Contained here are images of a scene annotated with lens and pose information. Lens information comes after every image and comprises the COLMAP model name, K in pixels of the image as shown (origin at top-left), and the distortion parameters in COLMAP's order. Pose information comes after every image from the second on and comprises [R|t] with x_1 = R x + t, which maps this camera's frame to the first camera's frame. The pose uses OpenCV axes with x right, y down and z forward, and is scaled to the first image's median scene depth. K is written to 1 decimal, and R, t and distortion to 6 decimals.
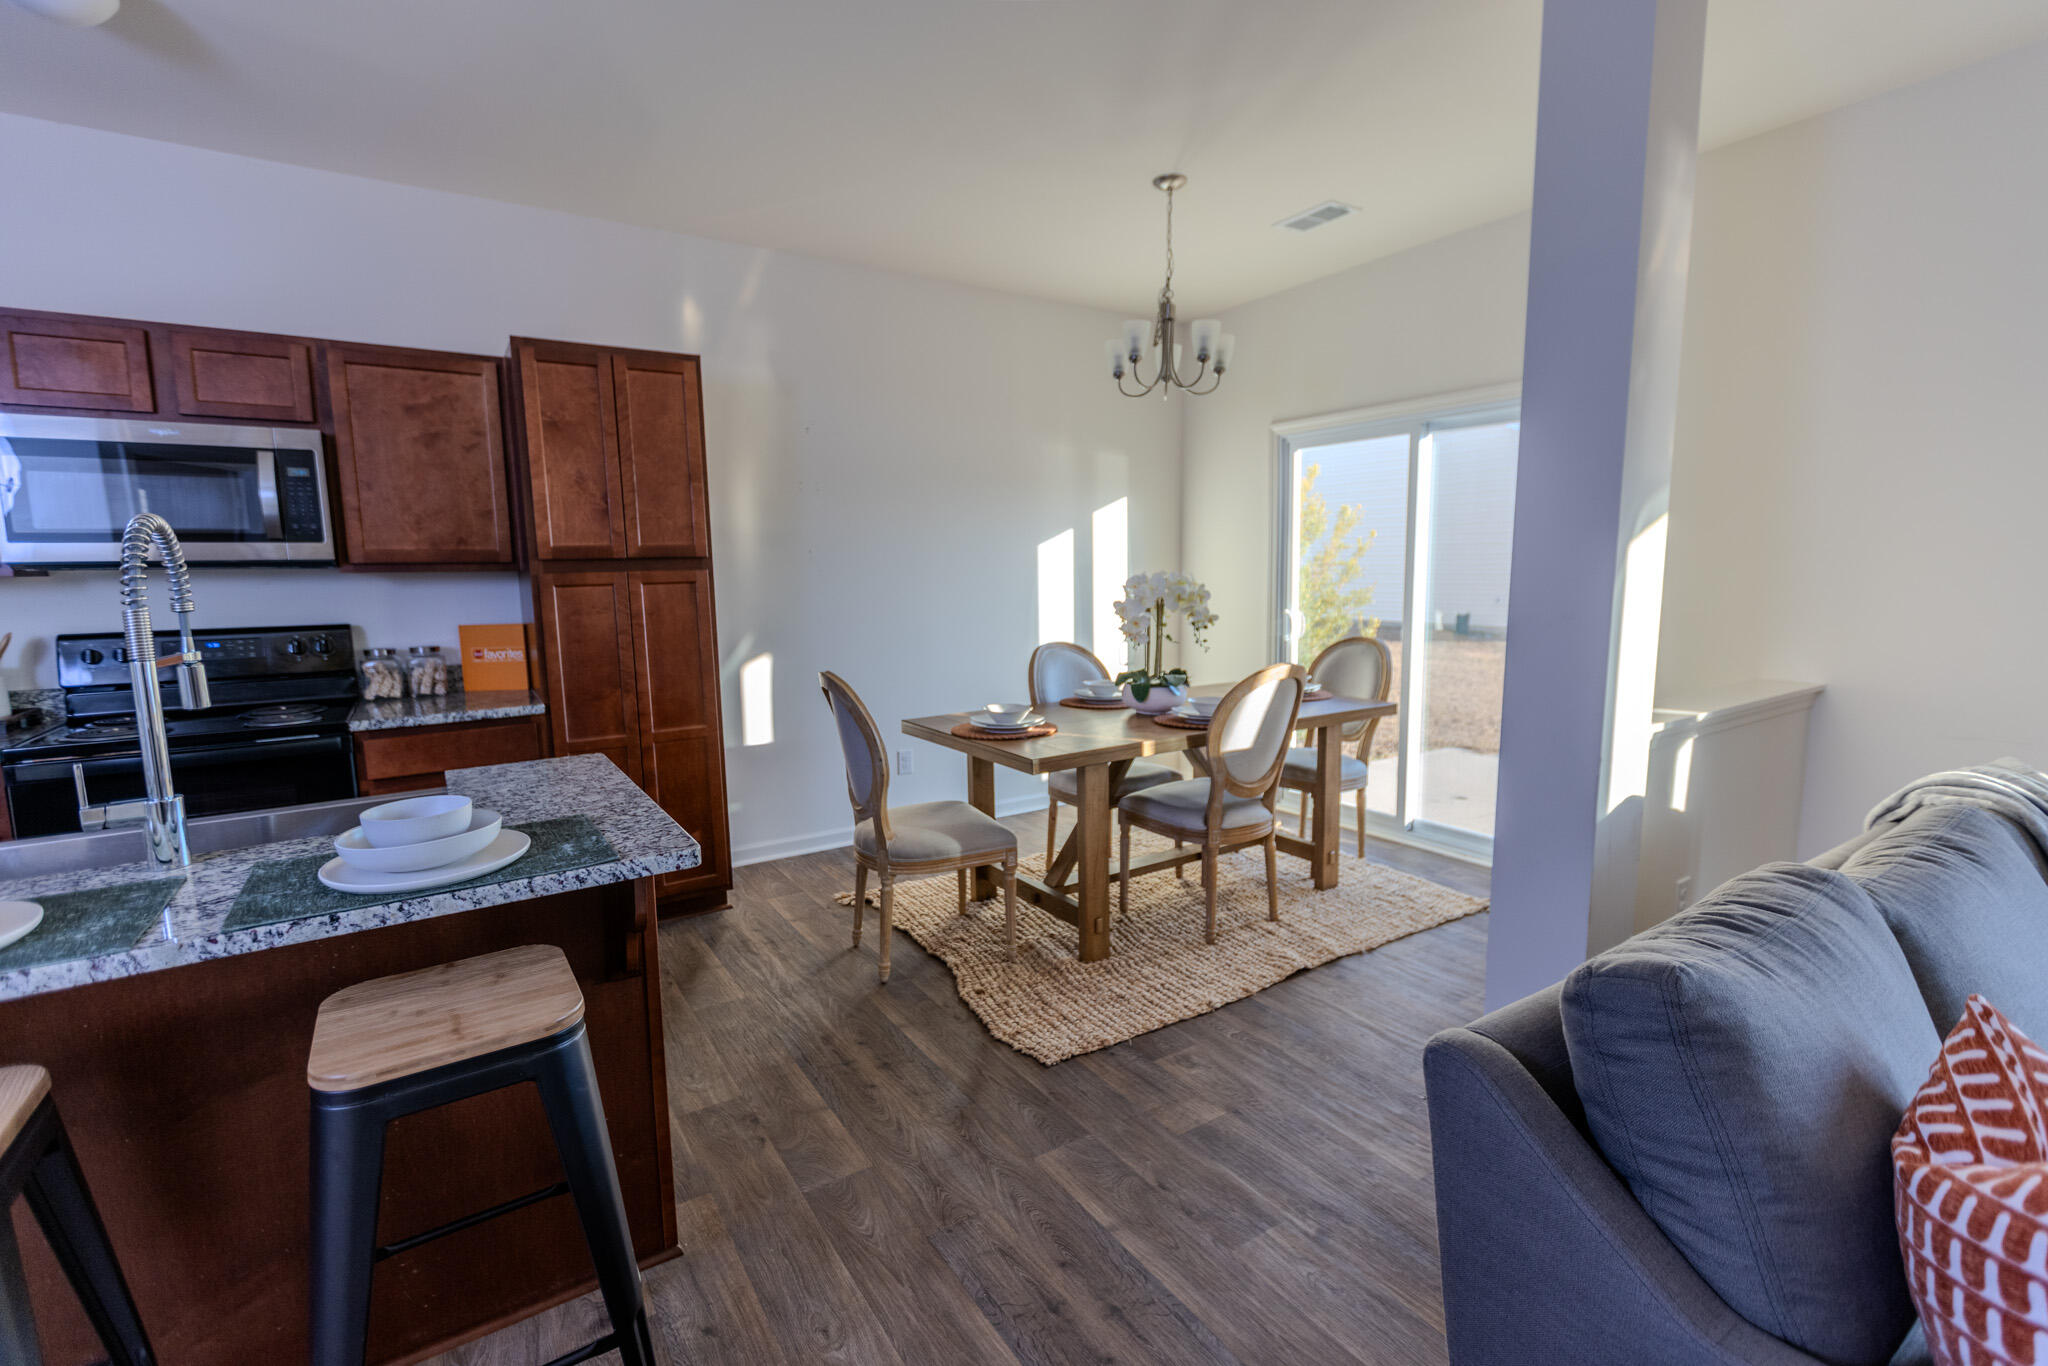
lens RADIAL K [[909.9, 0, 1022.2], [0, 909.9, 678.7], [0, 0, 1]] dist [0.004936, -0.003114]
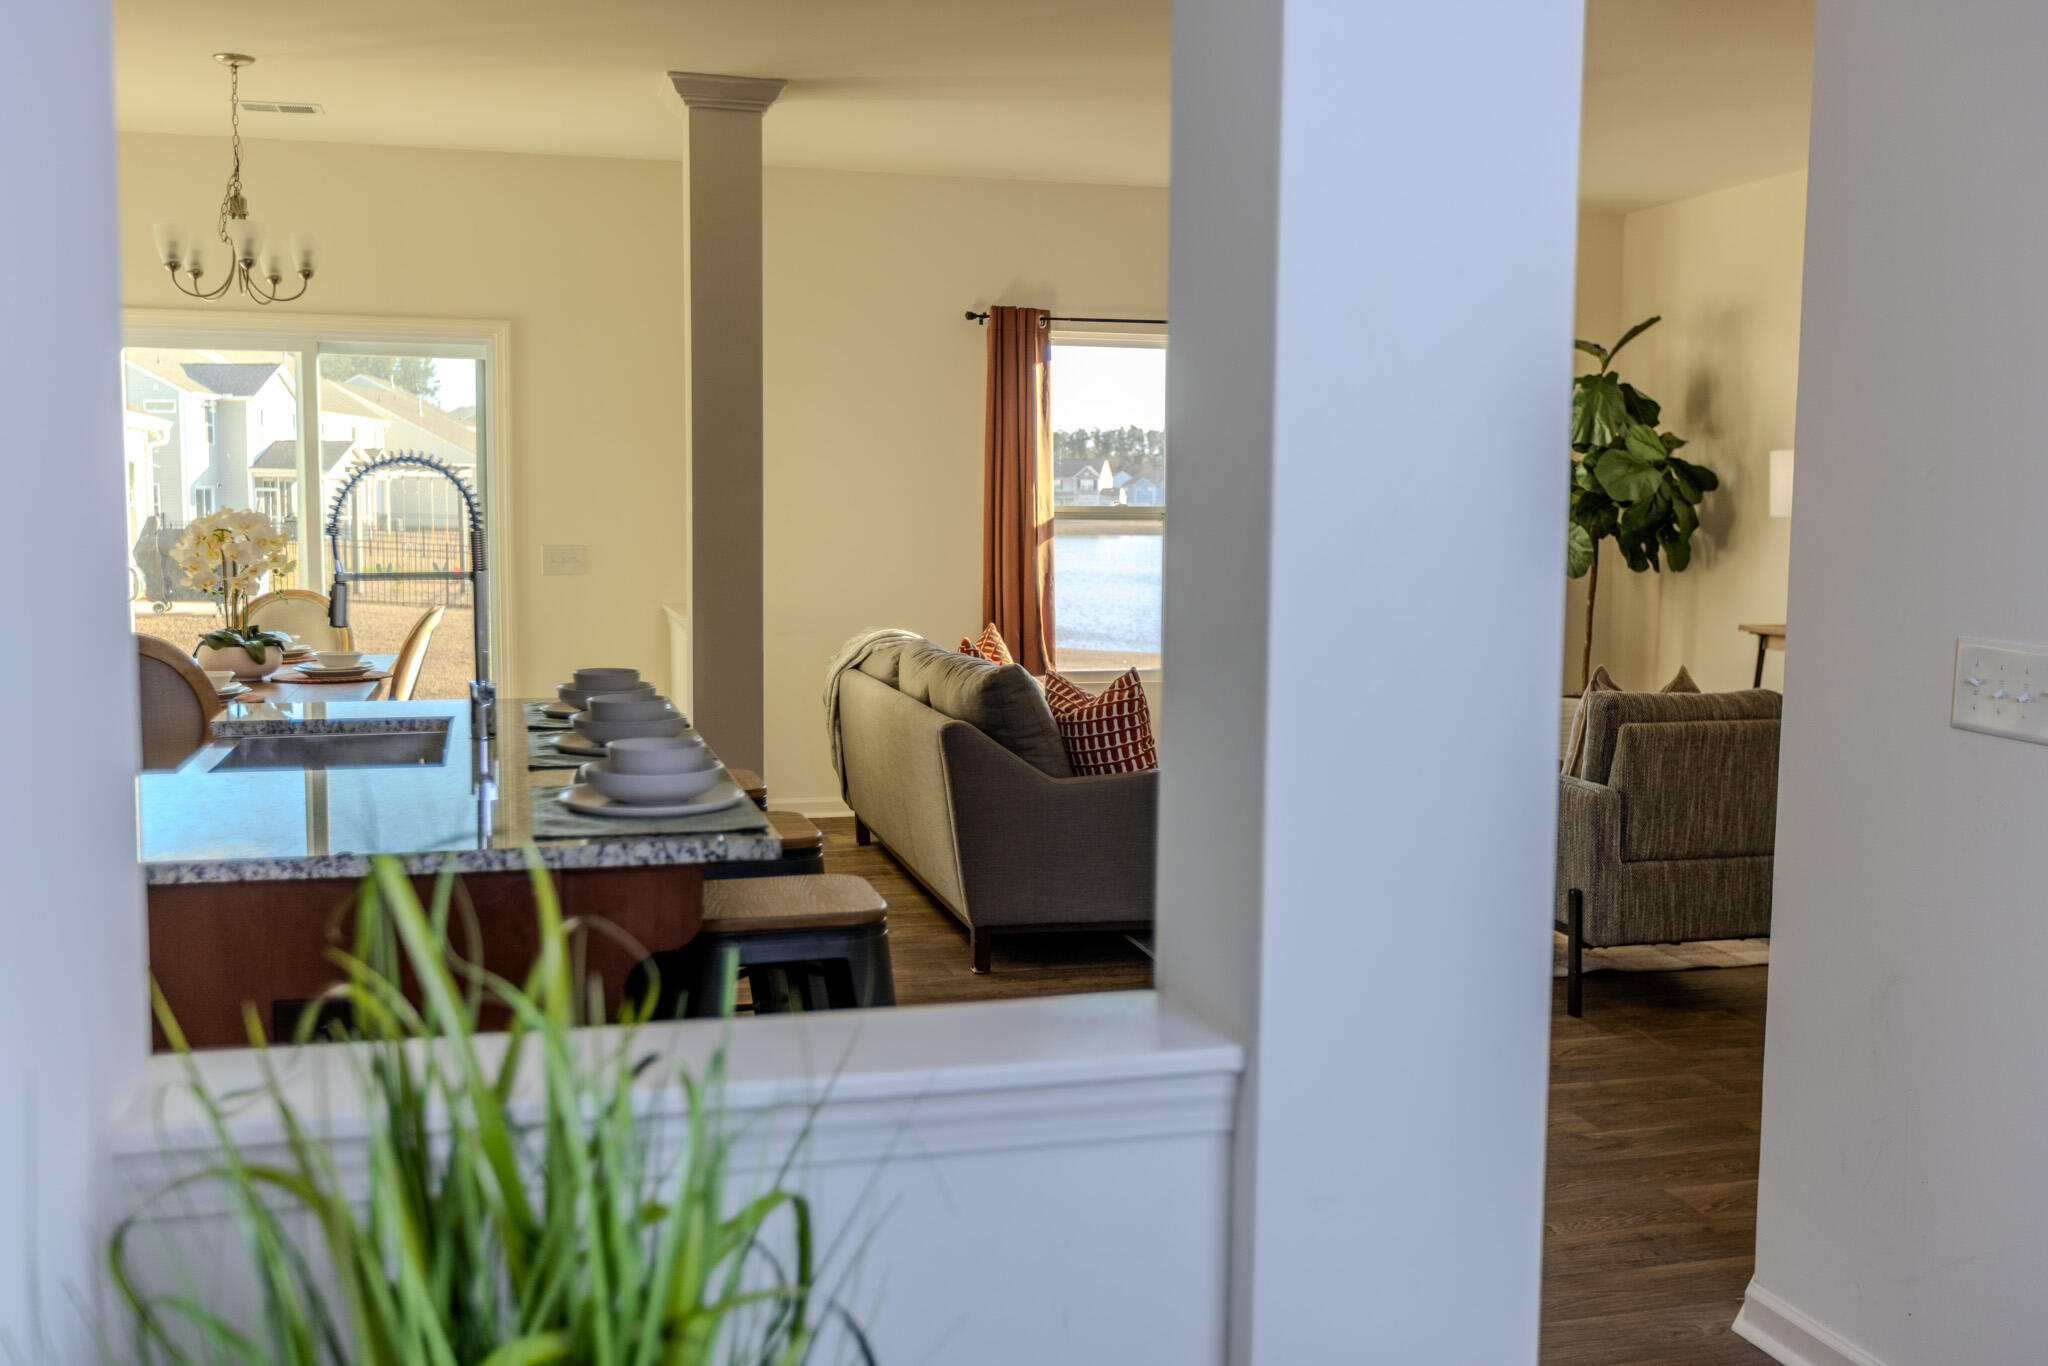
lens RADIAL K [[1879.9, 0, 1017.7], [0, 1879.9, 675.8], [0, 0, 1]] dist [0.000086, 0.000000]
pose [[0.313089, -0.071784, 0.947007, -1.434696], [0.105469, 0.993600, 0.040447, 0.044209], [-0.943849, 0.087217, 0.318656, -0.232235]]
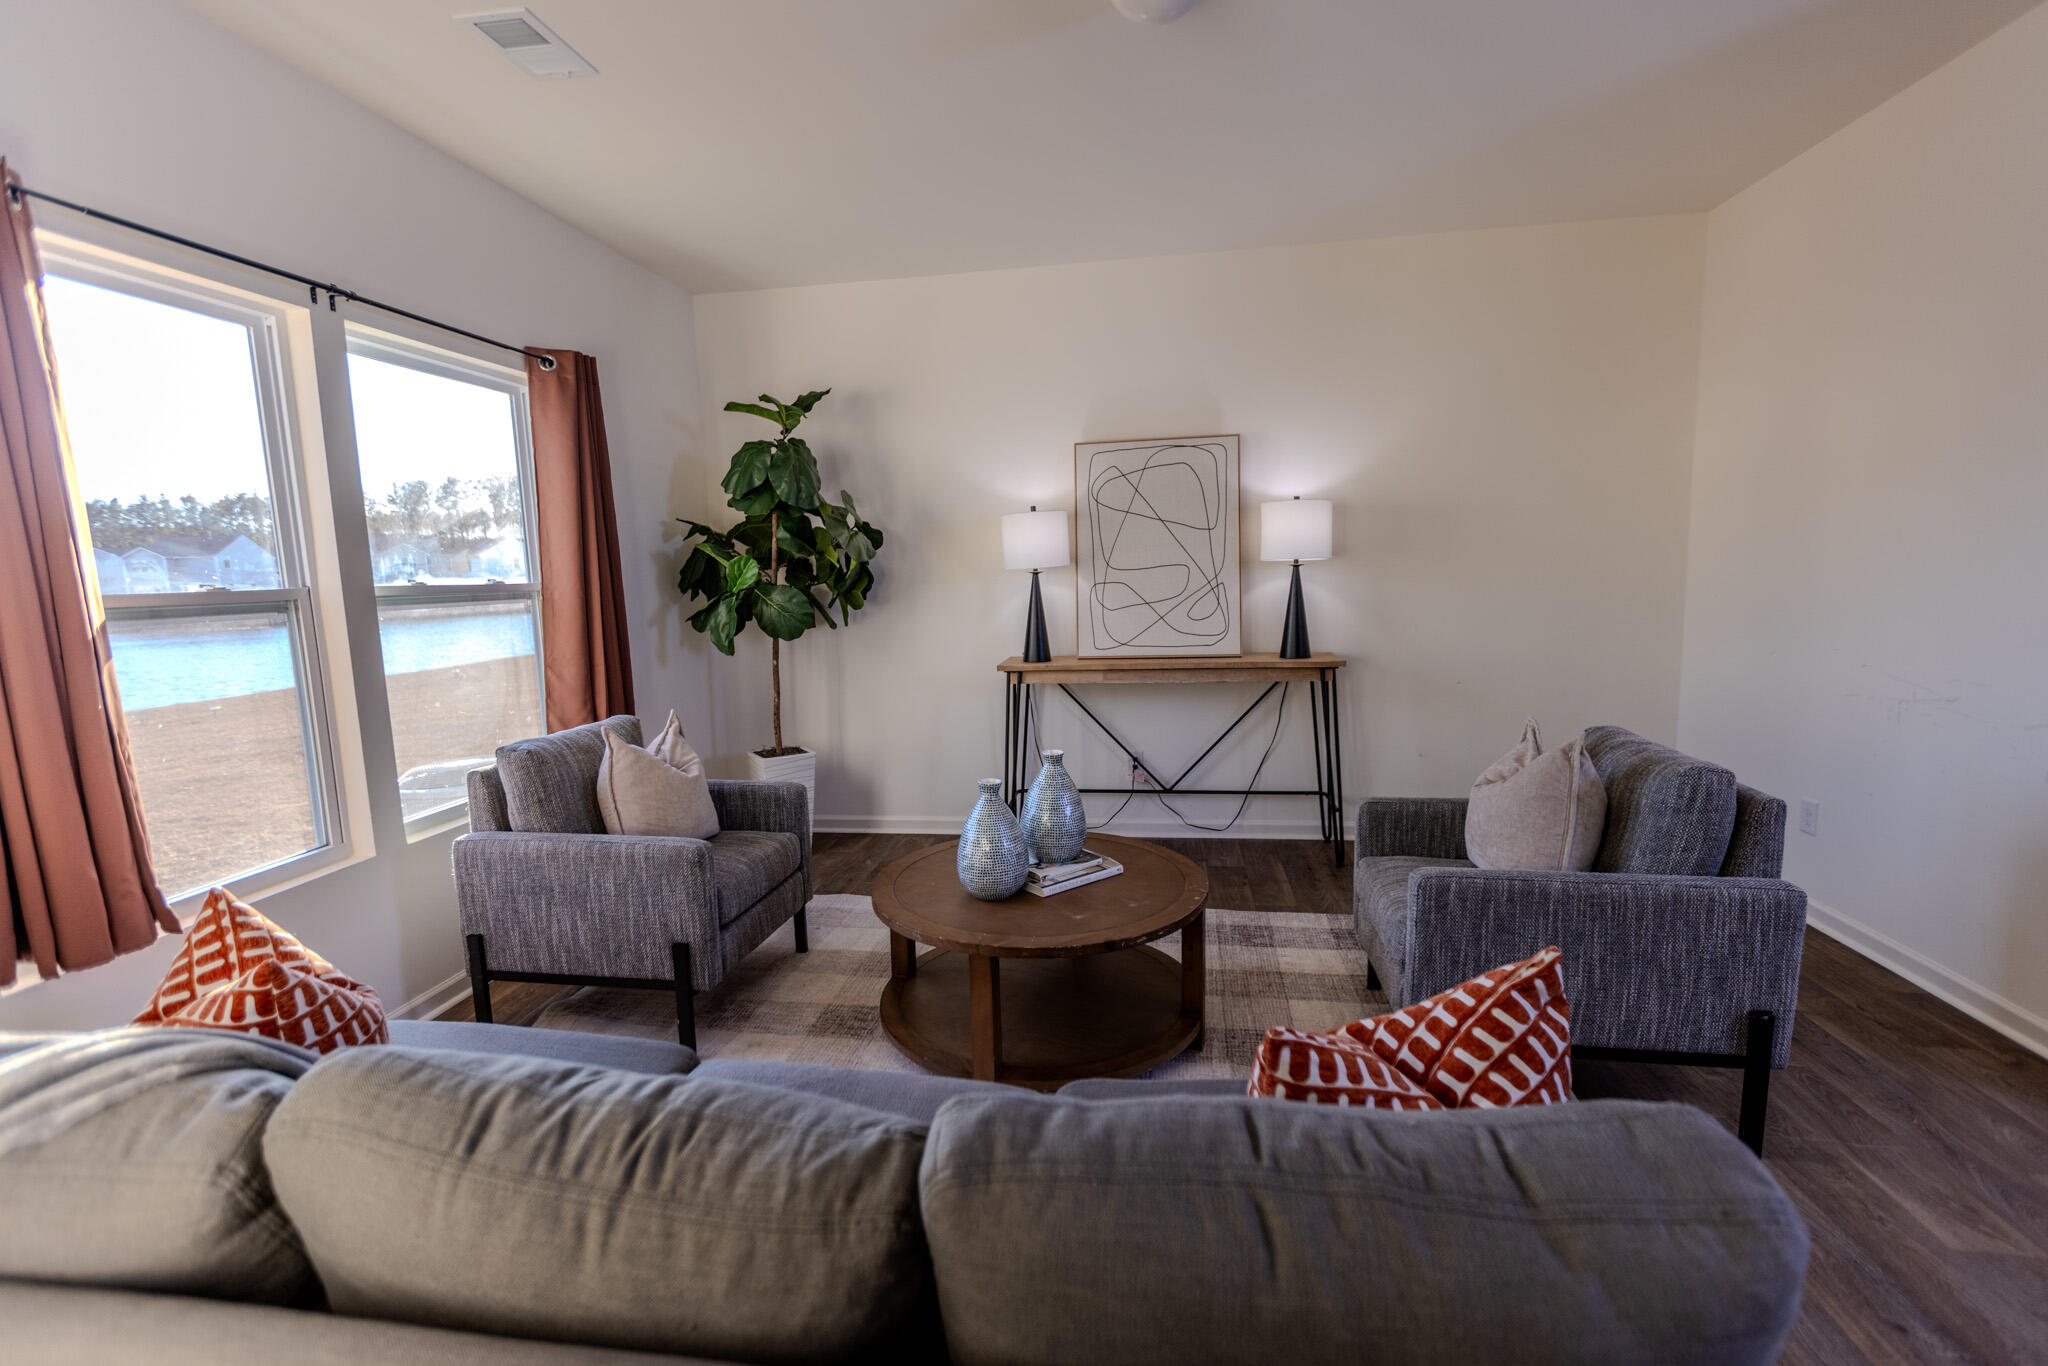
lens RADIAL K [[909.9, 0, 1019.8], [0, 909.9, 680.2], [0, 0, 1]] dist [0.004936, -0.003114]
pose [[-0.744558, -0.047817, 0.665843, 0.212374], [0.122093, 0.970853, 0.206248, -0.076319], [-0.656298, 0.234858, -0.717018, 0.591407]]
